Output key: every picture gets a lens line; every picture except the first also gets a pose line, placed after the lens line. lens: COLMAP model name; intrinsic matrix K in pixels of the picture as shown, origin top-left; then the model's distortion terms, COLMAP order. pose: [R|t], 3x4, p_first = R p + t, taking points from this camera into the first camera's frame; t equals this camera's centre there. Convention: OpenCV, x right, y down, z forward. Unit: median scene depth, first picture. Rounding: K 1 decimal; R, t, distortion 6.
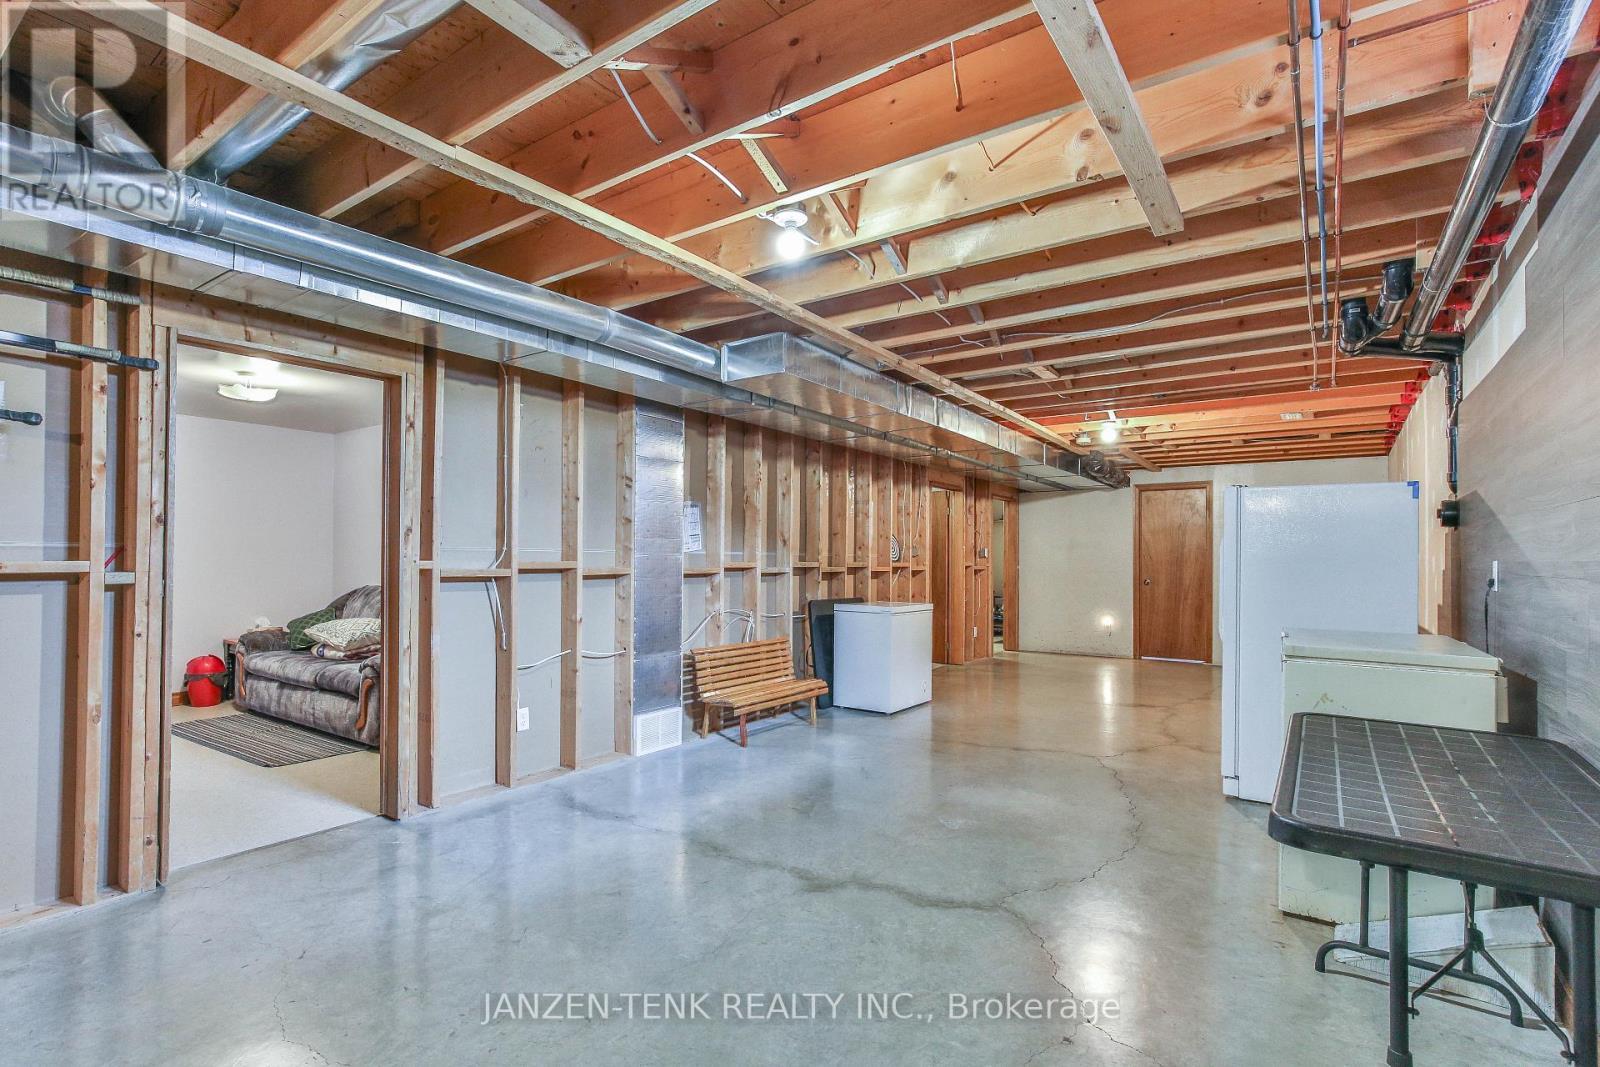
lens RADIAL K [[737.6, 0, 791.3], [0, 737.6, 551.3], [0, 0, 1]] dist [-0.004324, 0.000008]
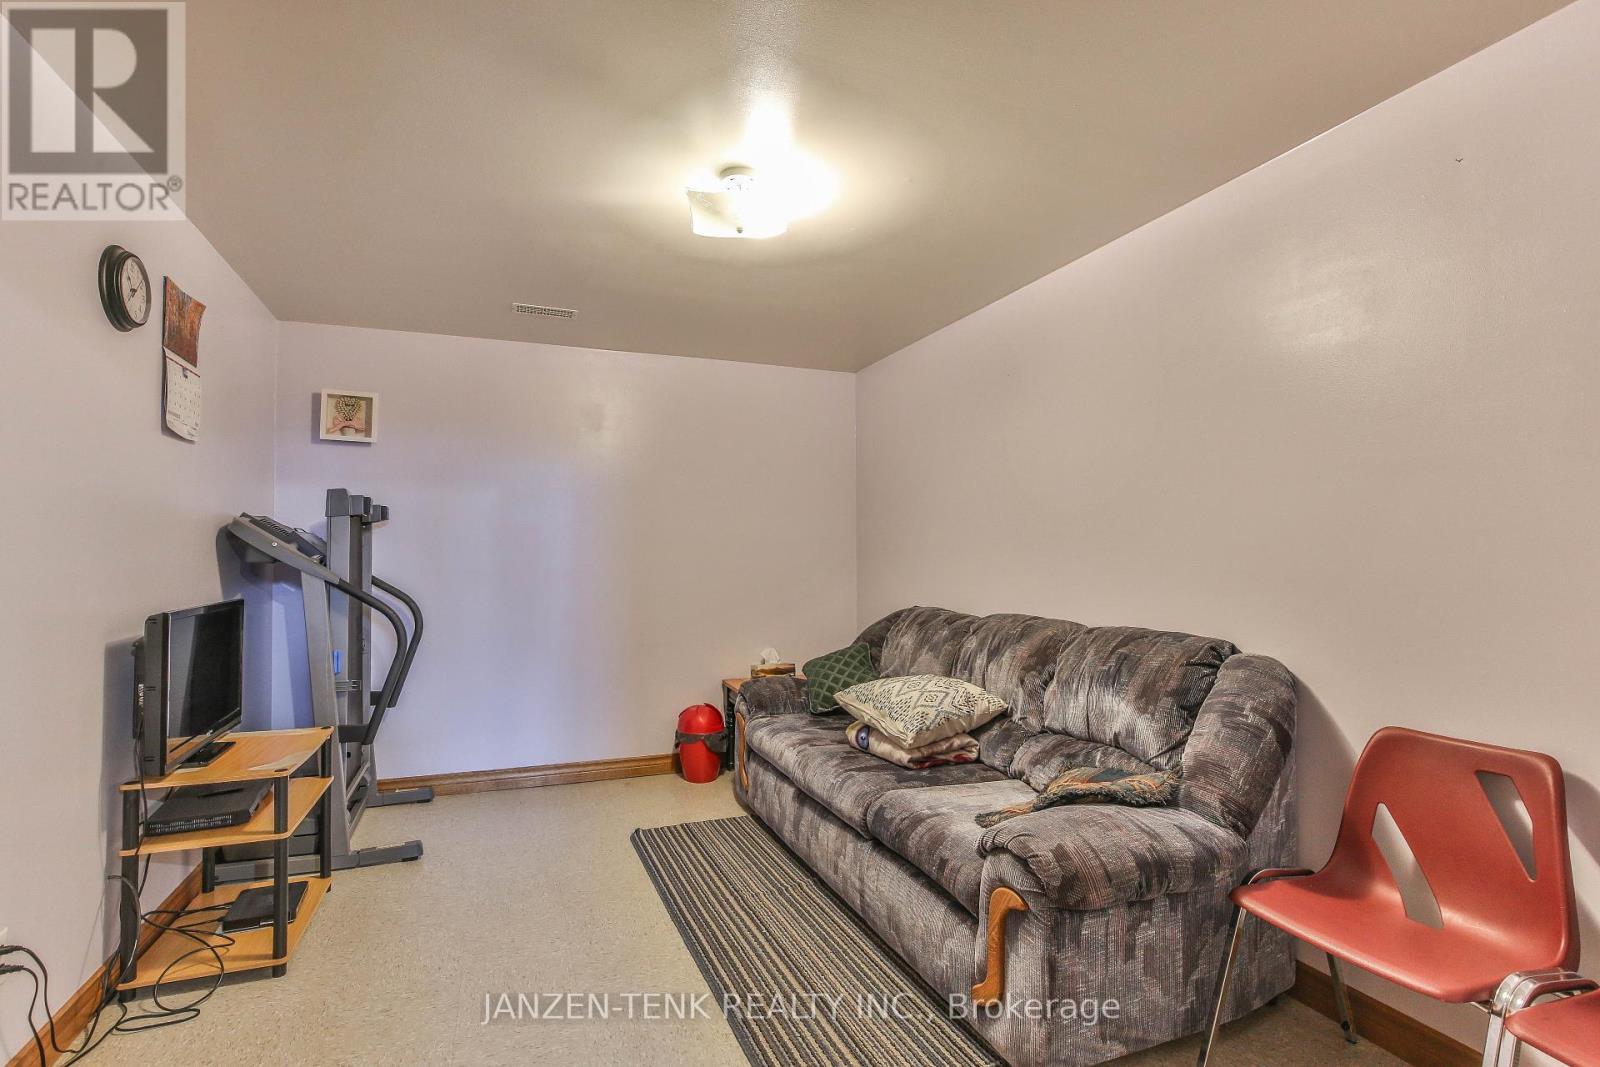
lens RADIAL K [[737.6, 0, 791.3], [0, 737.6, 551.3], [0, 0, 1]] dist [-0.004324, 0.000008]
pose [[0.831202, -0.010394, -0.555874, -0.352243], [0.010729, 0.999939, -0.002655, 0.004461], [0.555868, -0.003757, 0.831262, 0.487541]]
